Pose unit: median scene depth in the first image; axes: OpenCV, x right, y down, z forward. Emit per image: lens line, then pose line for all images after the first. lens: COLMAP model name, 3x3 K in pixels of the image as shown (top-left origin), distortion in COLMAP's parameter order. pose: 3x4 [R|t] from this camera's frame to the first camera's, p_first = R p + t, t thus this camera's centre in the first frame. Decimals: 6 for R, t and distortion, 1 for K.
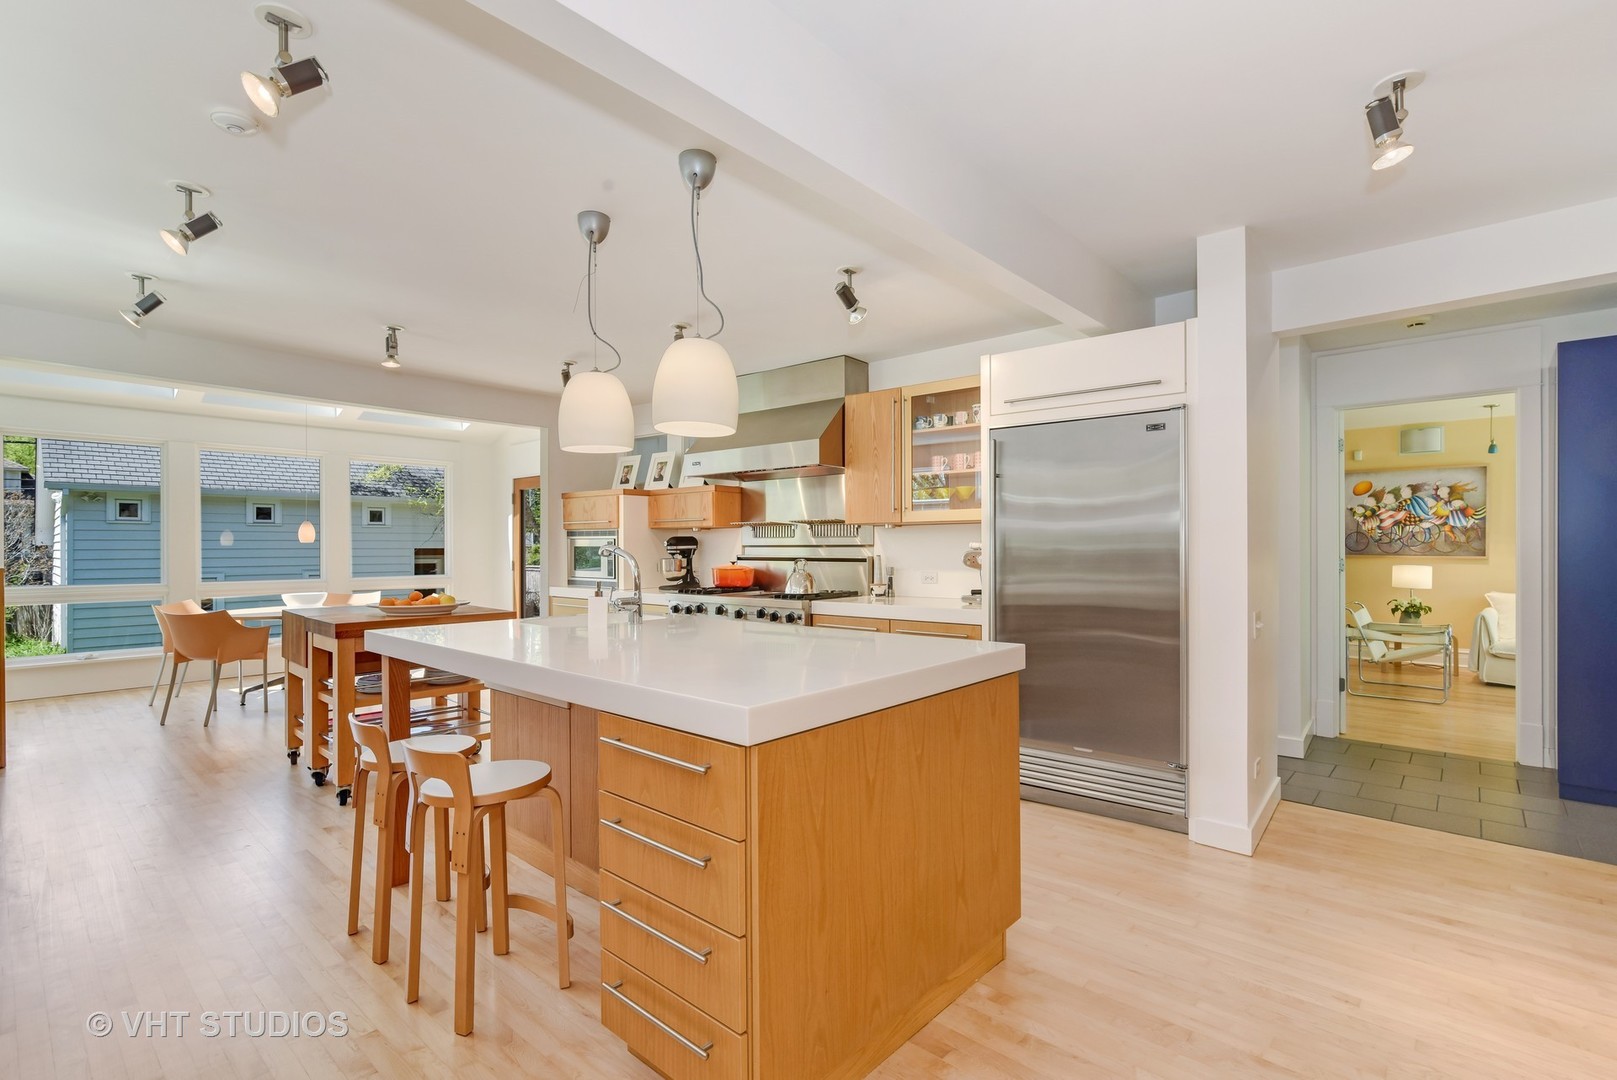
lens RADIAL K [[749.4, 0, 811.0], [0, 749.4, 547.6], [0, 0, 1]] dist [-0.011421, 0.002084]
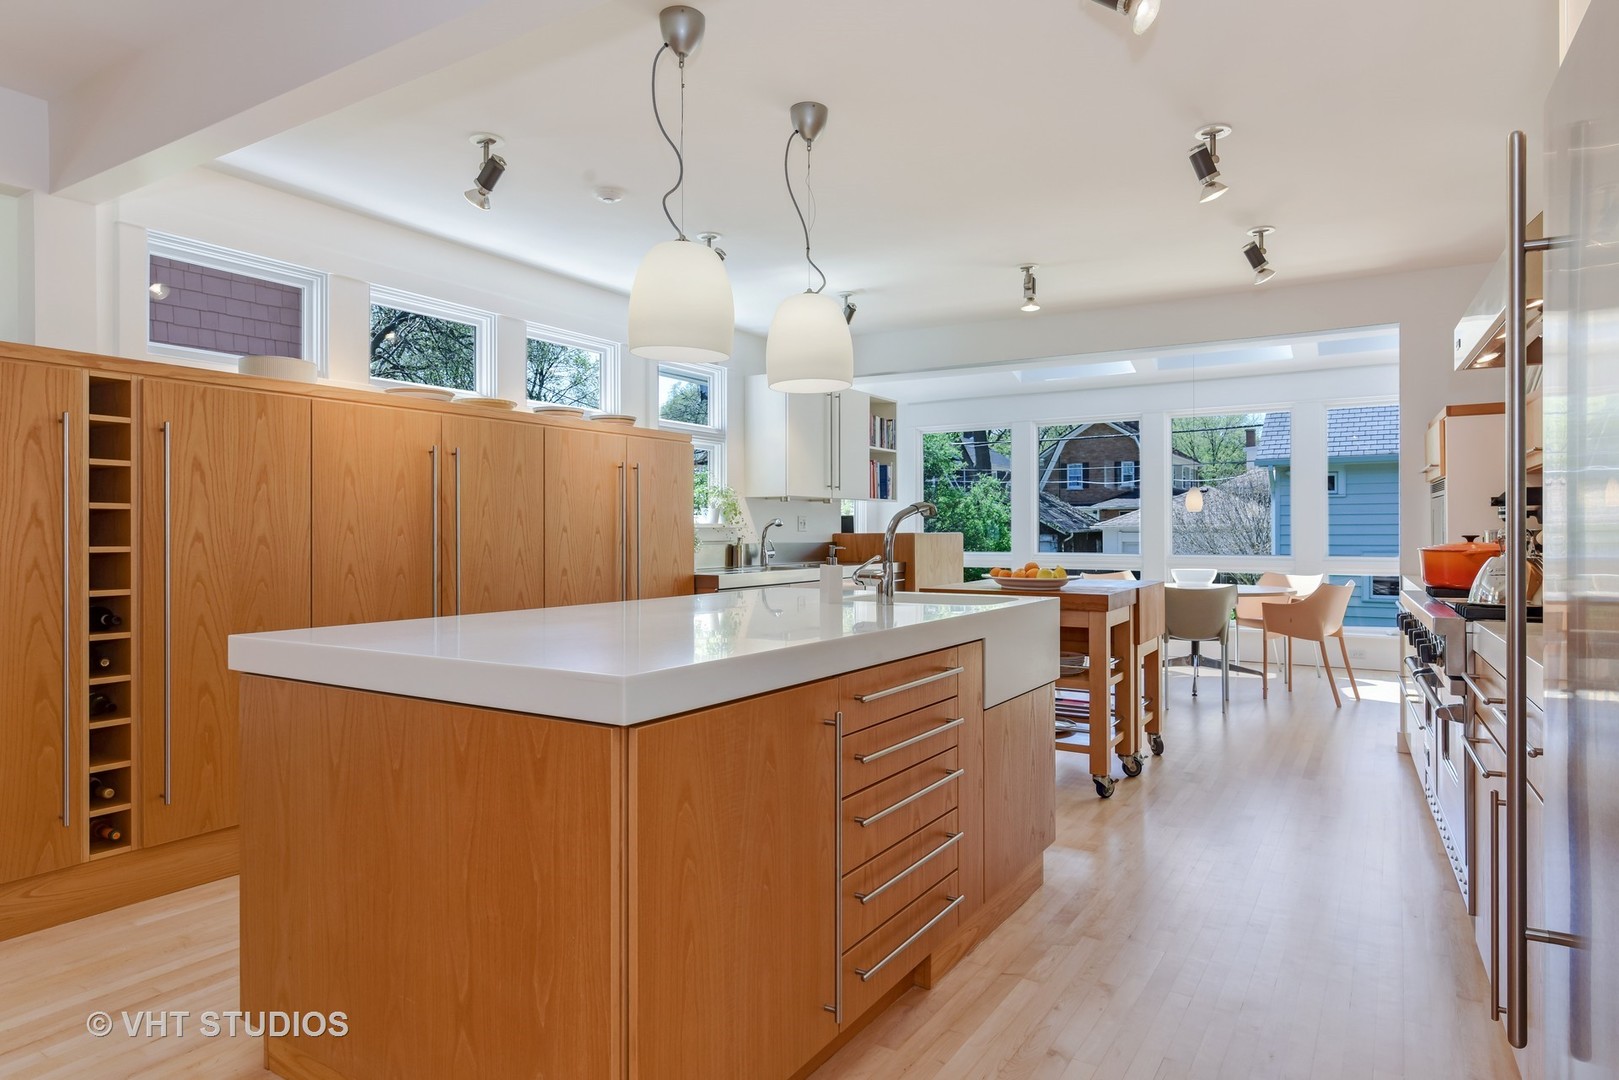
lens RADIAL K [[942.8, 0, 813.3], [0, 942.8, 535.4], [0, 0, 1]] dist [-0.004881, -0.000359]
pose [[0.162244, 0.004208, -0.986742, 0.534054], [0.006875, 0.999962, 0.005395, 0.019093], [0.986727, -0.007659, 0.162209, 0.591340]]
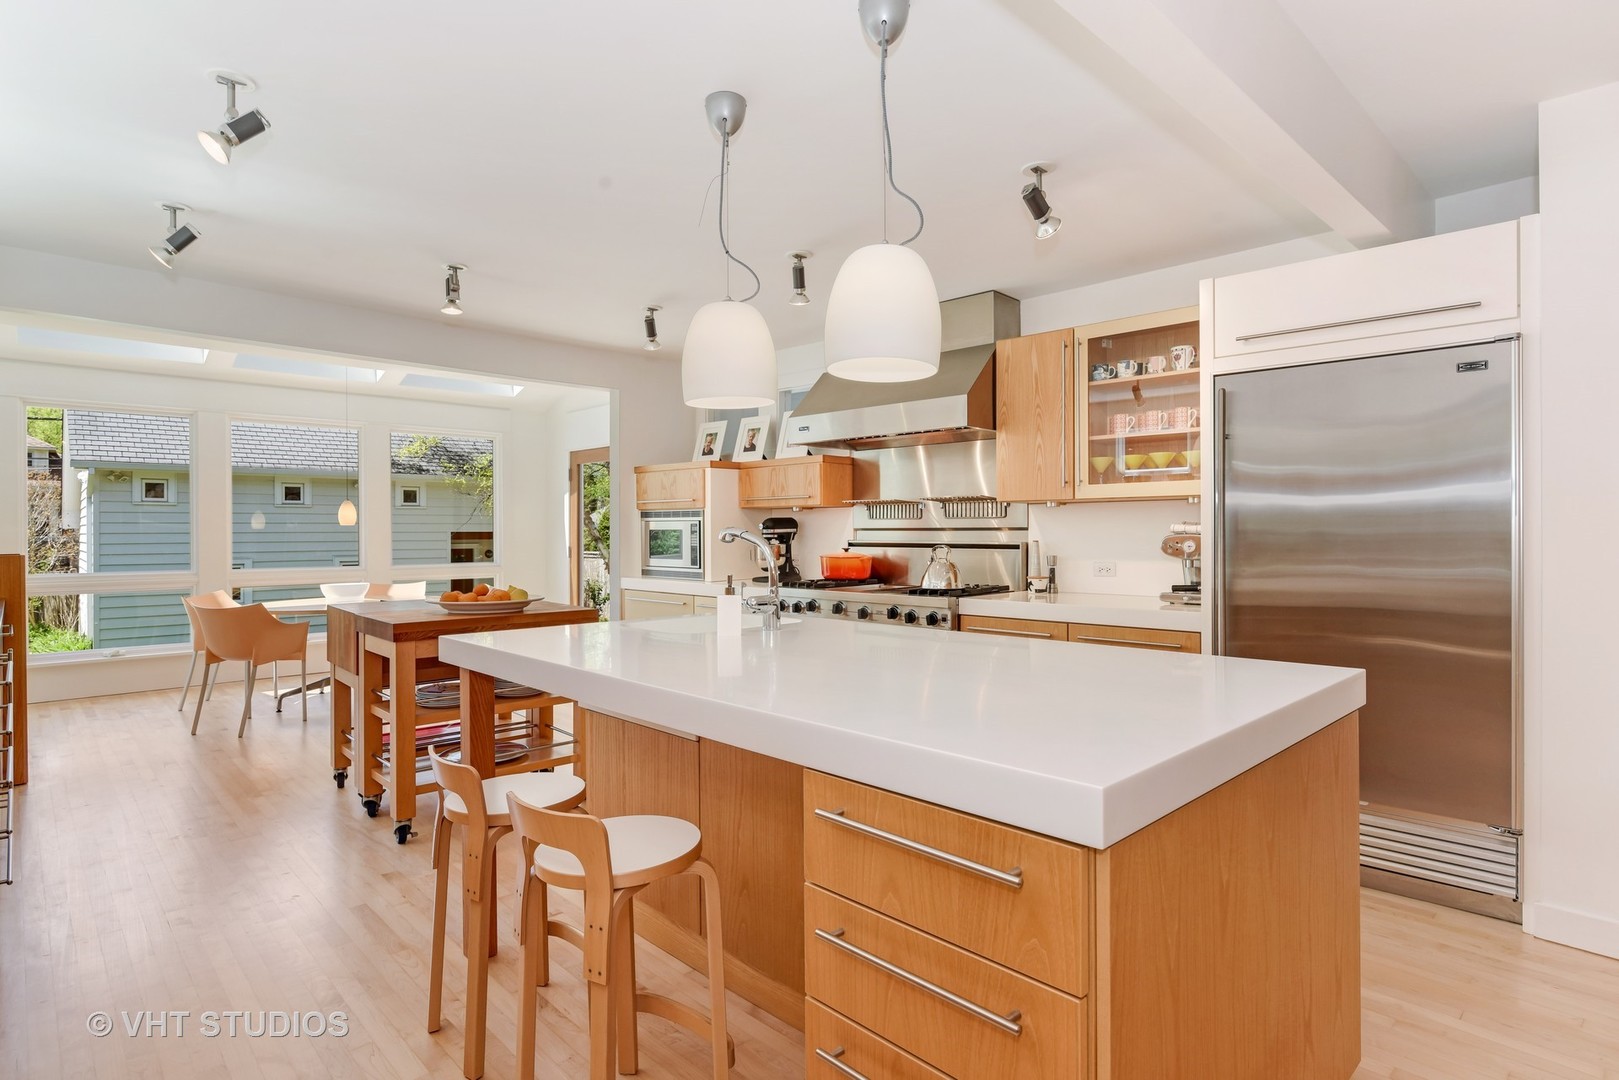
lens RADIAL K [[854.3, 0, 809.6], [0, 854.3, 532.9], [0, 0, 1]] dist [-0.012724, 0.001006]
pose [[0.996424, 0.000116, -0.084498, -0.089685], [0.000059, 0.999998, 0.002073, 0.000105], [0.084498, -0.002071, 0.996422, 0.091903]]
